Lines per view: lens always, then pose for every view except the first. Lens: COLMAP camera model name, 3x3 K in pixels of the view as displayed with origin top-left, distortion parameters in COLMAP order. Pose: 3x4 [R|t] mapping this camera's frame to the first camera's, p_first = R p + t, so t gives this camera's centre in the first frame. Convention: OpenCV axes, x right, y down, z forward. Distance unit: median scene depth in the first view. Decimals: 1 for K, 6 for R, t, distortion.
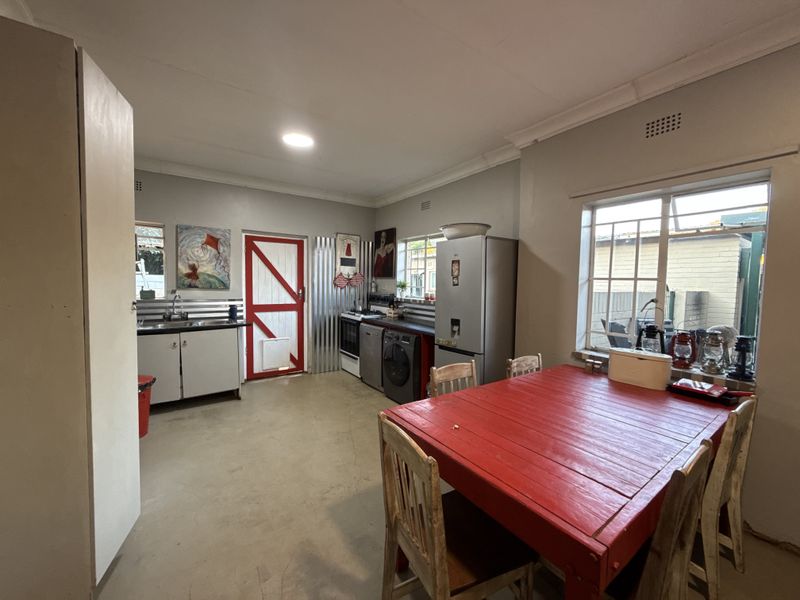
lens RADIAL K [[318.2, 0, 400.0], [0, 318.2, 300.0], [0, 0, 1]] dist [-0.001313, -0.000003]
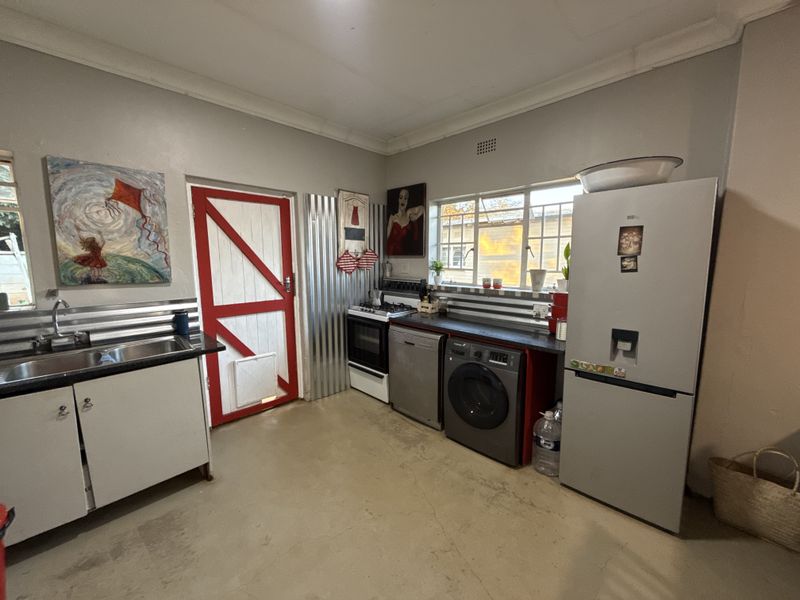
lens RADIAL K [[318.2, 0, 400.0], [0, 318.2, 300.0], [0, 0, 1]] dist [-0.001313, -0.000003]
pose [[0.983648, -0.041385, 0.175281, -0.226127], [0.027452, 0.996321, 0.081180, -0.036605], [-0.177996, -0.075040, 0.981166, 0.357071]]
